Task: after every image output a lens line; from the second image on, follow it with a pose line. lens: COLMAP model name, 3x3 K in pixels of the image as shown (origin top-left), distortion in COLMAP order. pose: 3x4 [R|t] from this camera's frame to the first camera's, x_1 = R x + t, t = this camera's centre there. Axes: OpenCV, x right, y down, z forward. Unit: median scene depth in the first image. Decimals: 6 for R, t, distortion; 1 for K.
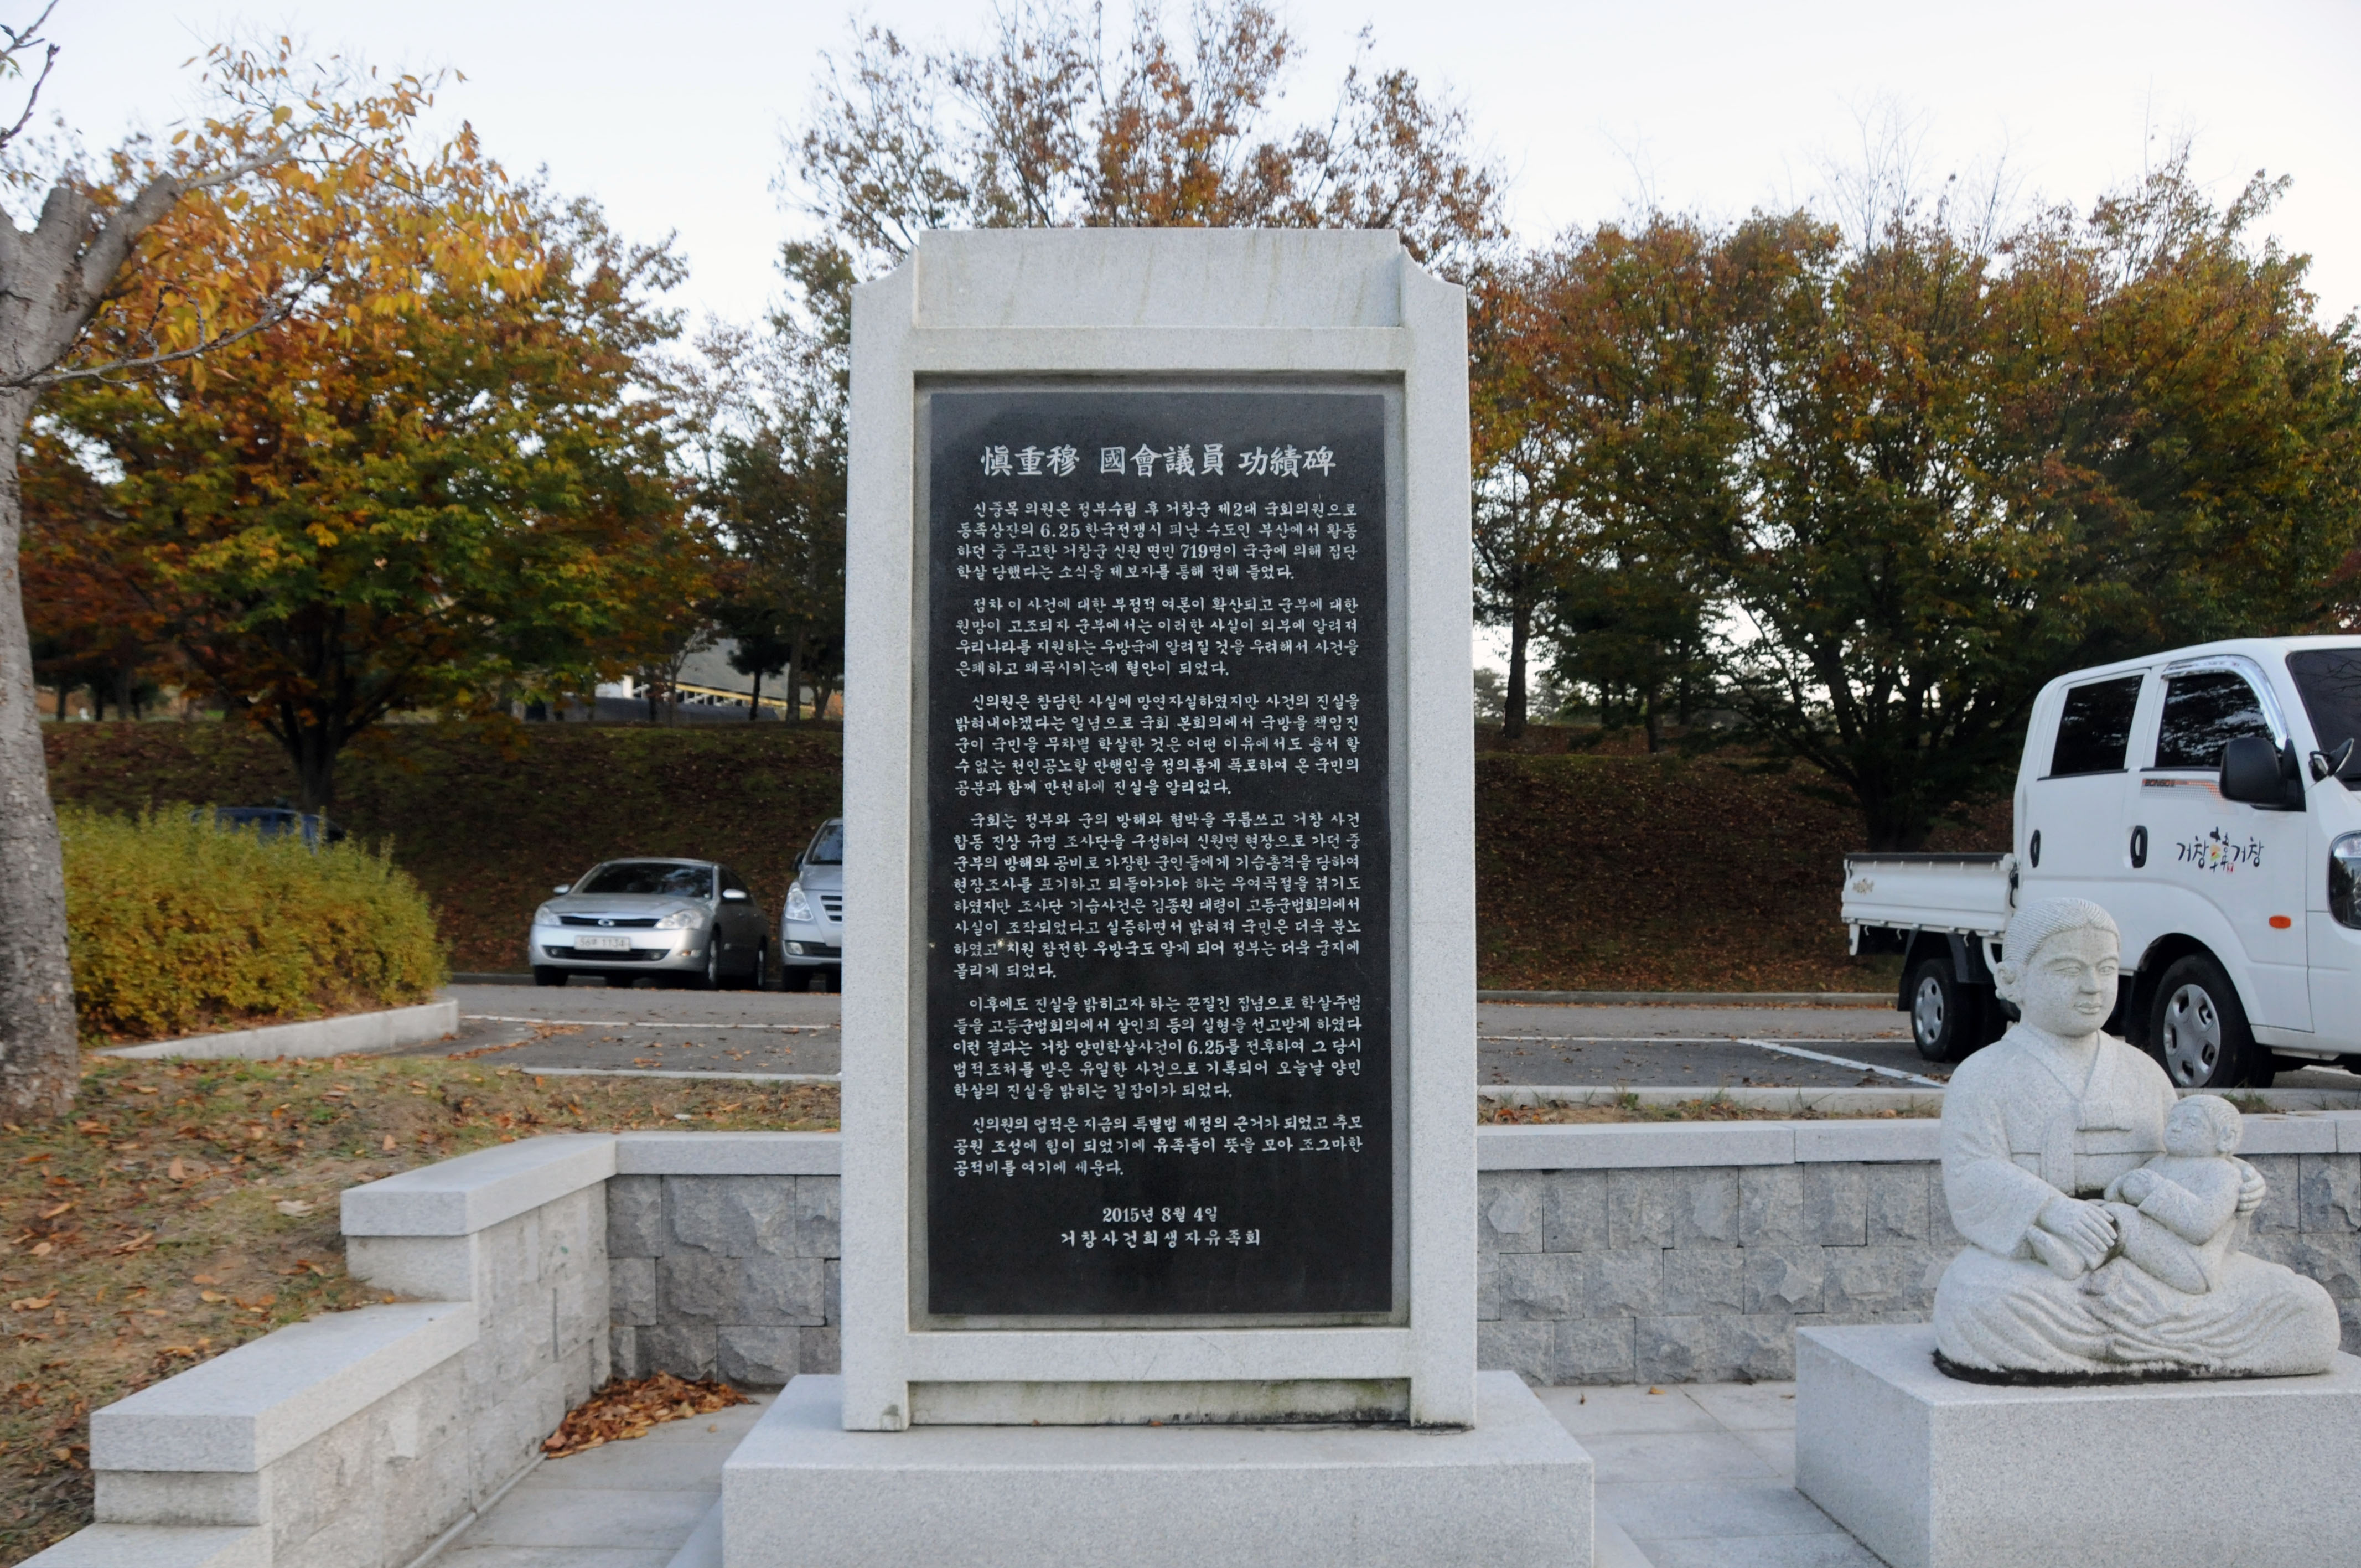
lens RADIAL K [[1946.7, 0, 1172.7], [0, 1946.7, 776.2], [0, 0, 1]] dist [-0.136165, 0.073823]
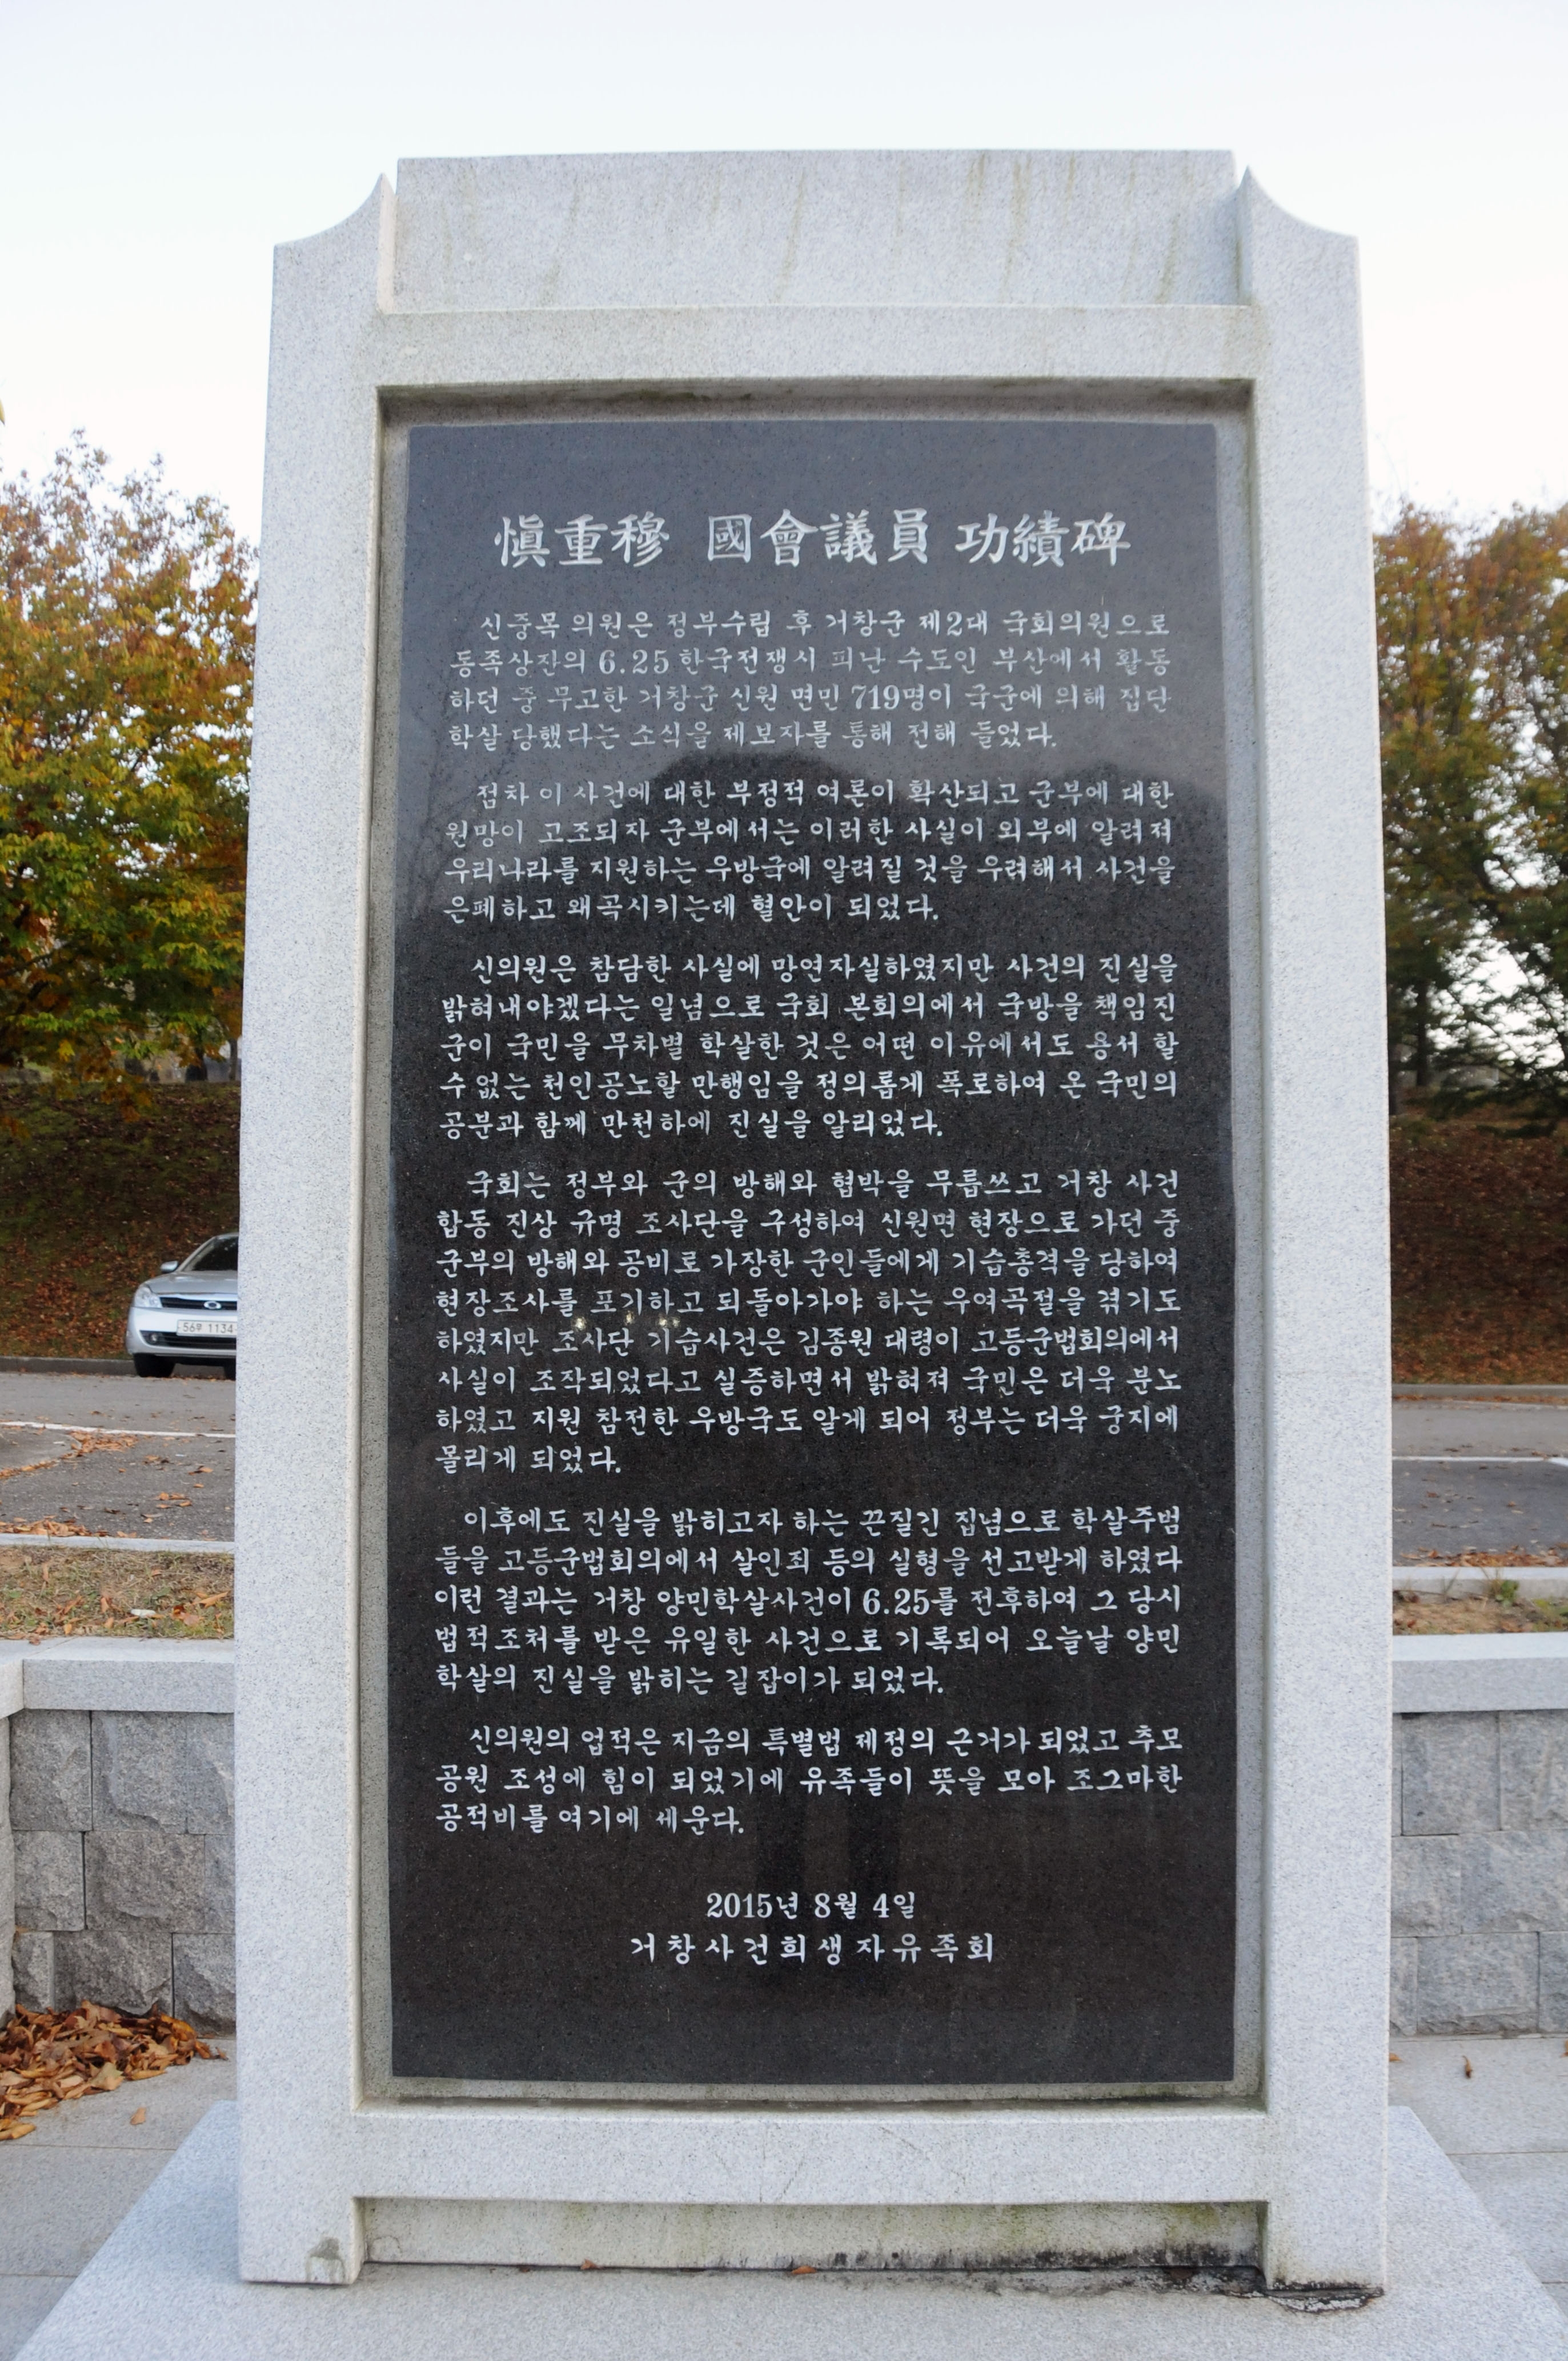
lens RADIAL K [[1946.4, 0, 828.0], [0, 1946.4, 1154.2], [0, 0, 1]] dist [-0.136165, 0.073823]
pose [[0.999814, 0.000981, -0.019253, 0.008309], [-0.000902, 0.999991, 0.004084, 0.011871], [0.019257, -0.004066, 0.999806, 0.453411]]
